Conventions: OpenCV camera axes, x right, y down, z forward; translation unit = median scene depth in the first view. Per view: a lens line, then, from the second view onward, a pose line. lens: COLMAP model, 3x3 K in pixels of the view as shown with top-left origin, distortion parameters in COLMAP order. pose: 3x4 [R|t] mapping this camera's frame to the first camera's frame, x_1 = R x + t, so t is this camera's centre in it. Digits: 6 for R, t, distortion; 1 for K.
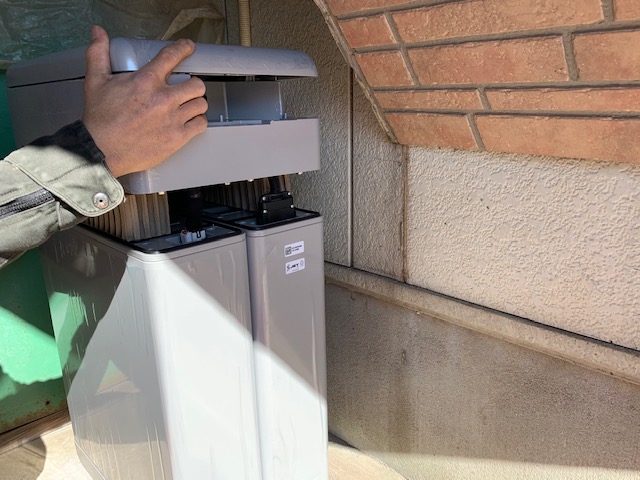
lens RADIAL K [[501.2, 0, 320.0], [0, 501.2, 240.0], [0, 0, 1]] dist [0.067718, -0.111349]
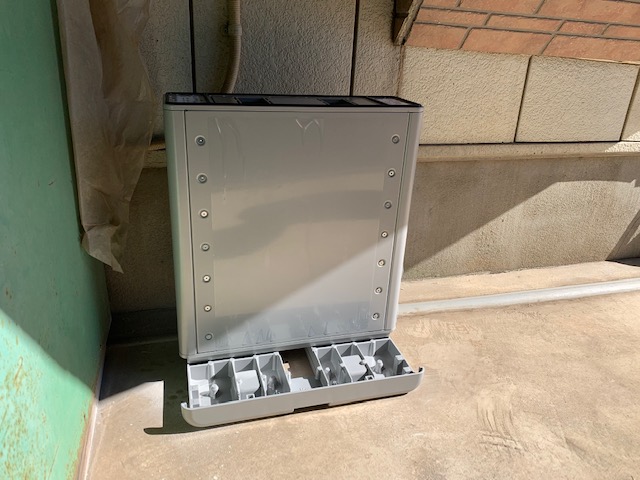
lens RADIAL K [[501.2, 0, 320.0], [0, 501.2, 240.0], [0, 0, 1]] dist [0.067718, -0.111349]
pose [[0.450448, -0.294987, 0.842662, -1.473625], [0.177237, 0.954599, 0.239430, -0.047194], [-0.875034, 0.041500, 0.482280, 0.562531]]
